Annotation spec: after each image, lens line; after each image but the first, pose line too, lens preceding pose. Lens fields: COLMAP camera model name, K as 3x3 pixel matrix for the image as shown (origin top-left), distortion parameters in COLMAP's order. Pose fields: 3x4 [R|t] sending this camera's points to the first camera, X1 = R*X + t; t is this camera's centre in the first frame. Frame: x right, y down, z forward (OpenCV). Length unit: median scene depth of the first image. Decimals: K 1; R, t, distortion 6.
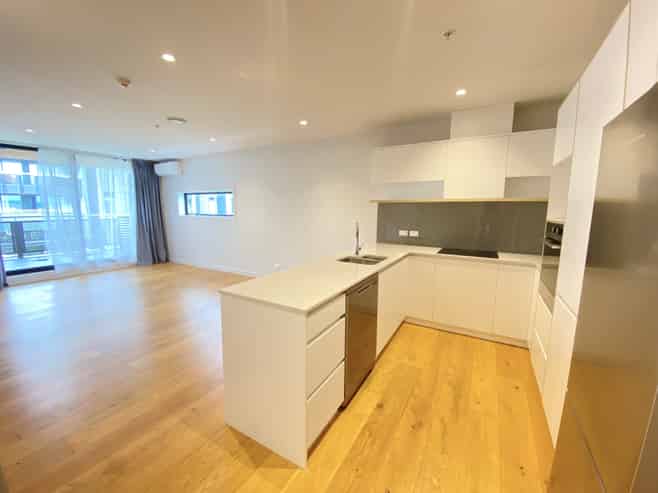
lens RADIAL K [[267.8, 0, 325.8], [0, 267.8, 246.0], [0, 0, 1]] dist [0.023231, -0.021171]
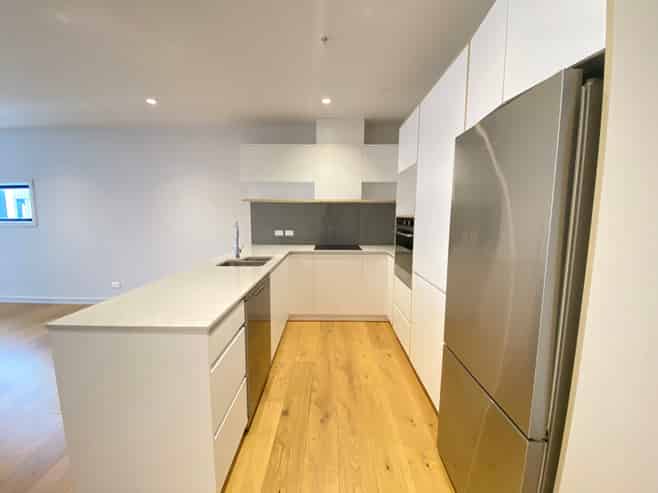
lens RADIAL K [[267.8, 0, 325.8], [0, 267.8, 246.0], [0, 0, 1]] dist [0.023231, -0.021171]
pose [[0.865421, -0.063978, 0.496945, -0.071963], [0.071242, 0.997450, 0.004348, 0.010747], [-0.495955, 0.031641, 0.867771, 0.060335]]
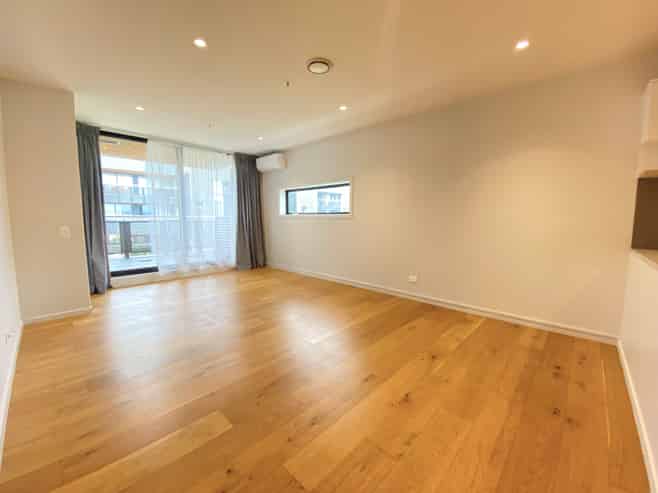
lens RADIAL K [[267.8, 0, 325.8], [0, 267.8, 246.0], [0, 0, 1]] dist [0.023231, -0.021171]
pose [[0.974875, 0.020629, -0.221796, -0.453329], [-0.027822, 0.999182, -0.029354, 0.021344], [0.221009, 0.034788, 0.974651, 0.410604]]
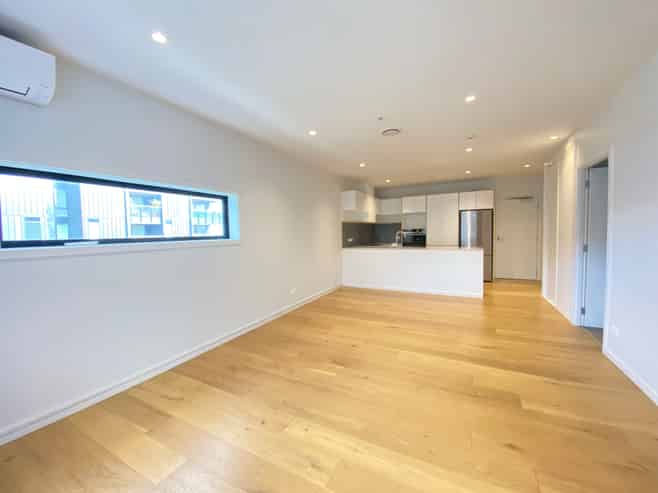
lens RADIAL K [[267.8, 0, 325.8], [0, 267.8, 246.0], [0, 0, 1]] dist [0.023231, -0.021171]
pose [[-0.055959, -0.056841, 0.996814, -1.804988], [0.156709, 0.985504, 0.064994, -0.189052], [-0.986058, 0.159847, -0.046240, 1.586285]]
